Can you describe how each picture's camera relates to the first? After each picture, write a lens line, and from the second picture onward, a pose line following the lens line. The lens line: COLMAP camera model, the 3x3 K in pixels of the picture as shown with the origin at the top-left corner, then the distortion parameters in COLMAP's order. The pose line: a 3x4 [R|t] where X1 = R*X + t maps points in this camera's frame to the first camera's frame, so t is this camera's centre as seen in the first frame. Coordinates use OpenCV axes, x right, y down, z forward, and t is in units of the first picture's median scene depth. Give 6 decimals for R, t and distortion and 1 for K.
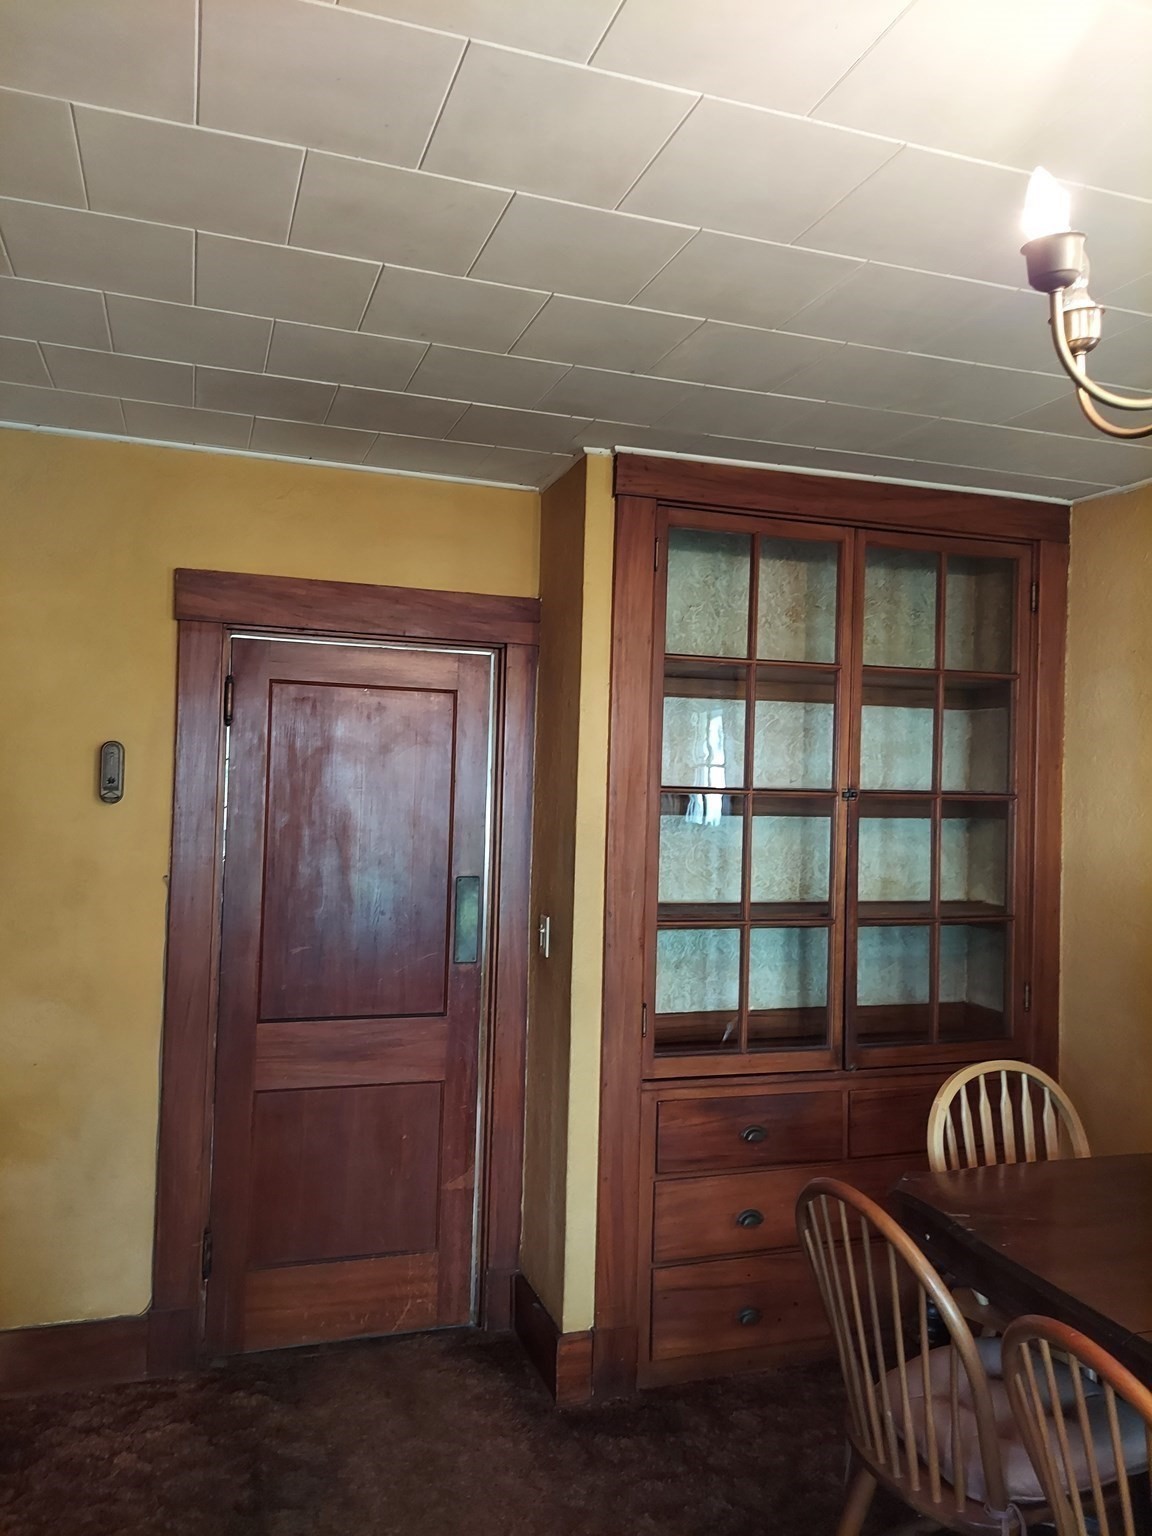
lens RADIAL K [[1106.8, 0, 571.0], [0, 1106.8, 769.9], [0, 0, 1]] dist [0.071401, -0.076255]
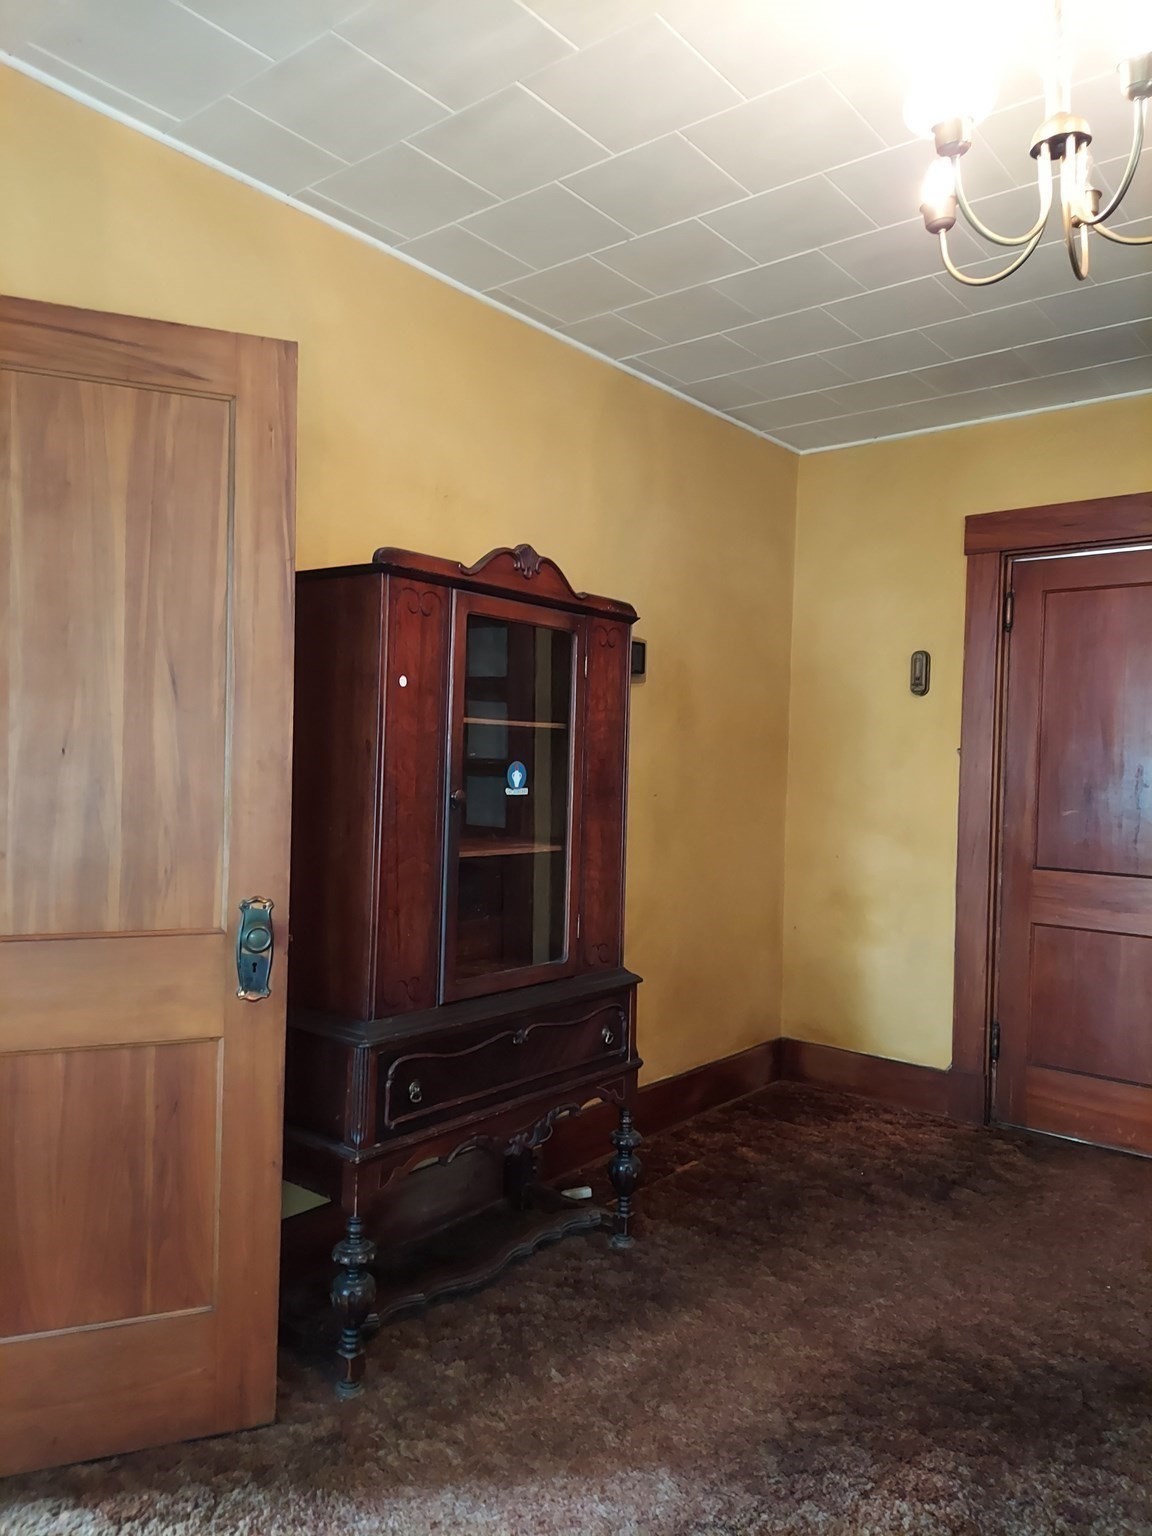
lens RADIAL K [[1106.8, 0, 570.4], [0, 1106.8, 770.3], [0, 0, 1]] dist [0.071401, -0.076255]
pose [[0.535858, -0.017130, -0.844134, 0.535588], [0.000070, 0.999795, -0.020245, 0.155200], [0.844308, 0.010789, 0.535750, -0.109894]]
